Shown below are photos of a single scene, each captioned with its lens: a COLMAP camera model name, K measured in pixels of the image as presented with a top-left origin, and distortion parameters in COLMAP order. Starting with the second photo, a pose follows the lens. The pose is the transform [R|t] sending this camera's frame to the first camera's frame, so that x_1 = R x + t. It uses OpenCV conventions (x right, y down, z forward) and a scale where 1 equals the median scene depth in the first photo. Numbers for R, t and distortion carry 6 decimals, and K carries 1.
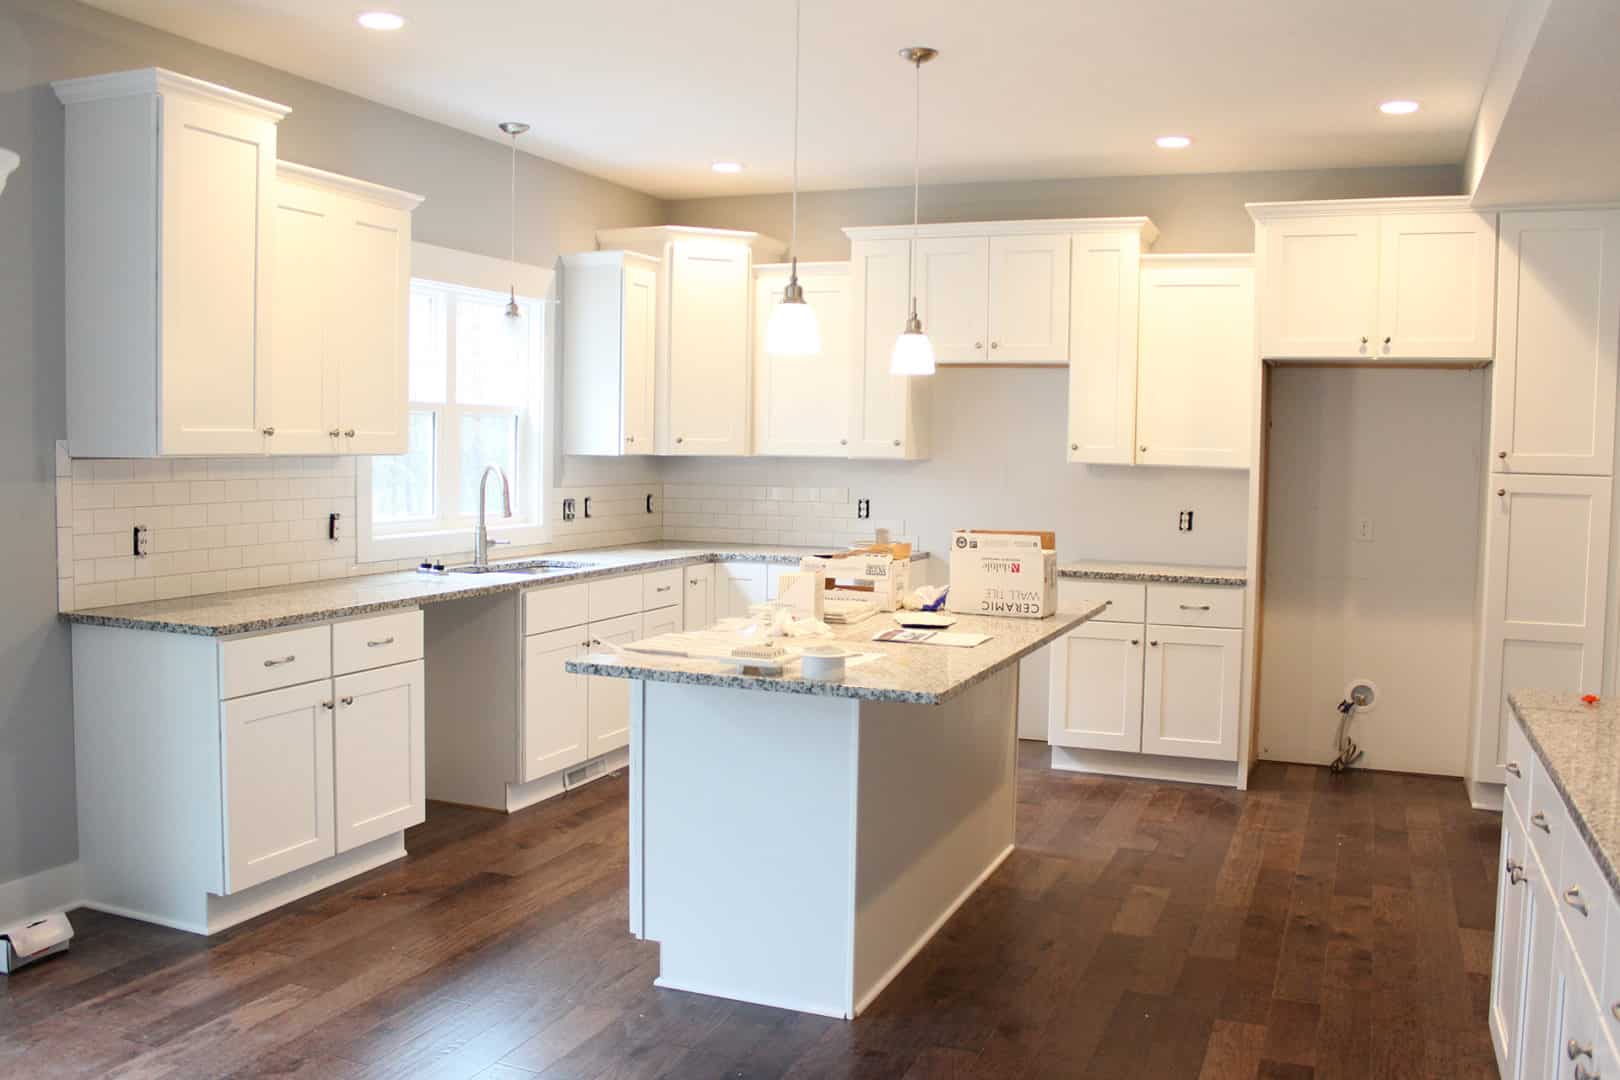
lens RADIAL K [[1351.4, 0, 810.0], [0, 1351.4, 540.0], [0, 0, 1]] dist [-0.166885, 0.145938]
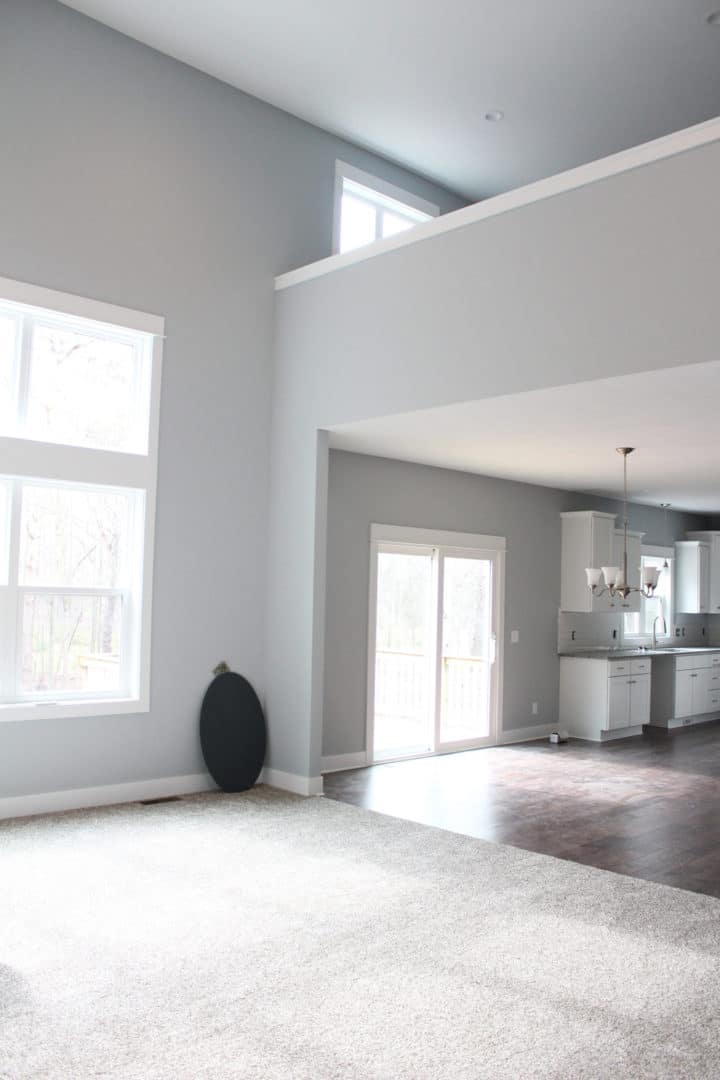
lens RADIAL K [[900.9, 0, 360.0], [0, 900.9, 540.0], [0, 0, 1]] dist [-0.166885, 0.145938]
pose [[0.915003, -0.017802, -0.403054, -0.044609], [-0.040253, 0.990013, -0.135109, 0.067516], [0.401434, 0.139850, 0.905148, -1.047564]]
